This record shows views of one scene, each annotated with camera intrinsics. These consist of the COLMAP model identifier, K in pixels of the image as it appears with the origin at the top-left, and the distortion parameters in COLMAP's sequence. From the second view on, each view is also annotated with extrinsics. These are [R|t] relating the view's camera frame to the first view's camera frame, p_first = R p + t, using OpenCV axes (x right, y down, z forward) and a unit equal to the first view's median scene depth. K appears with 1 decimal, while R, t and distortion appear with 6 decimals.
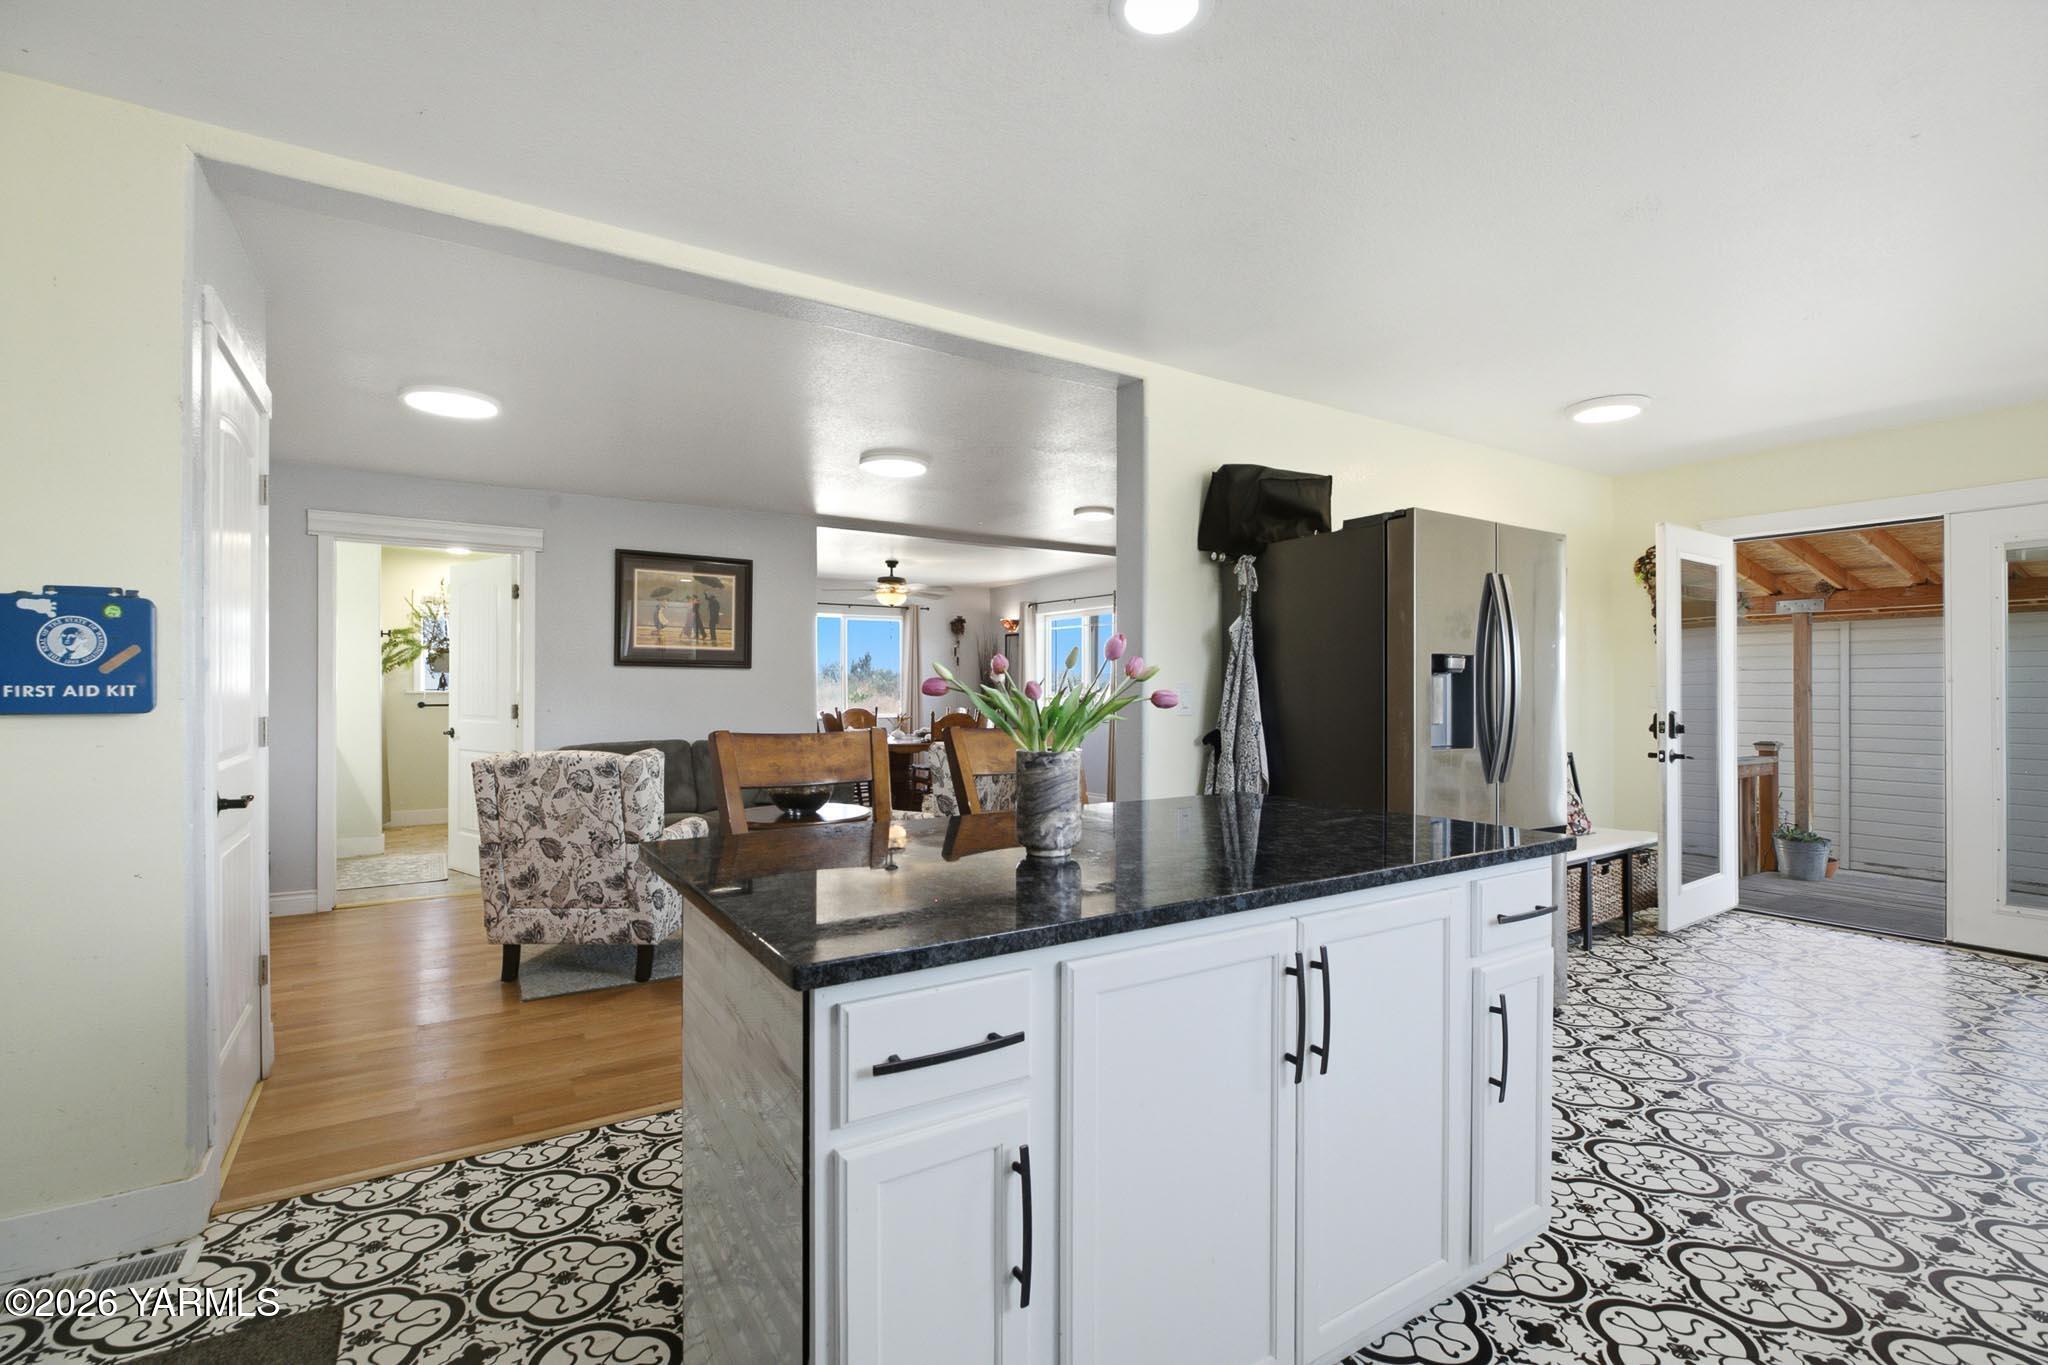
lens RADIAL K [[930.8, 0, 1024.6], [0, 930.8, 686.5], [0, 0, 1]] dist [-0.001352, -0.000592]
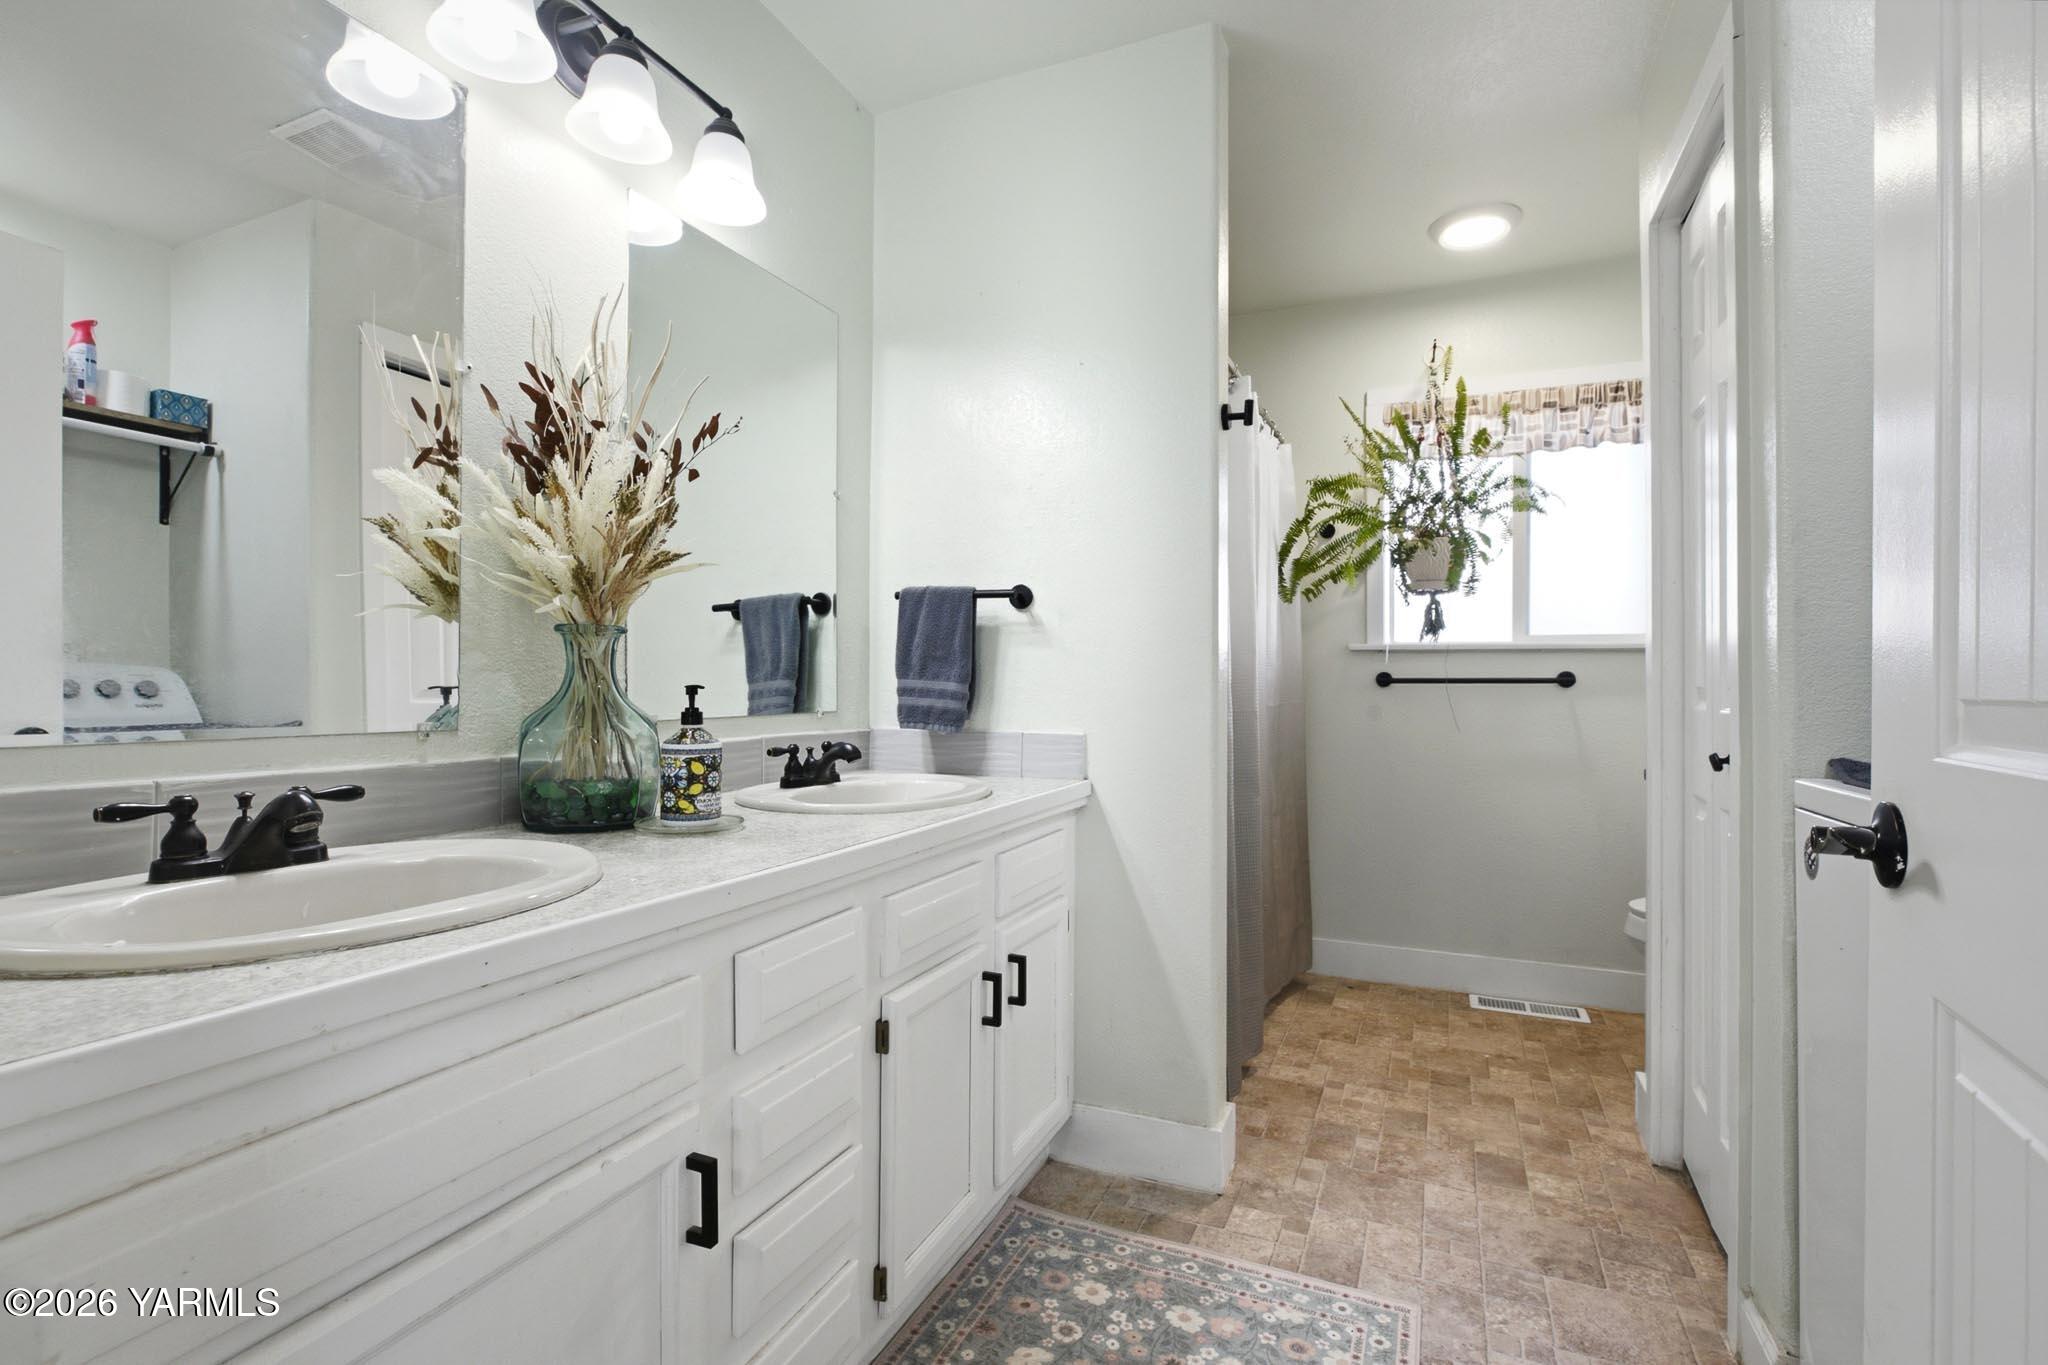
lens RADIAL K [[930.8, 0, 1024.6], [0, 930.8, 678.3], [0, 0, 1]] dist [-0.001352, -0.000592]
pose [[0.550354, 0.005397, -0.834914, -0.297979], [-0.006588, 0.999976, 0.002121, 0.014403], [0.834906, 0.004333, 0.550376, 0.485588]]
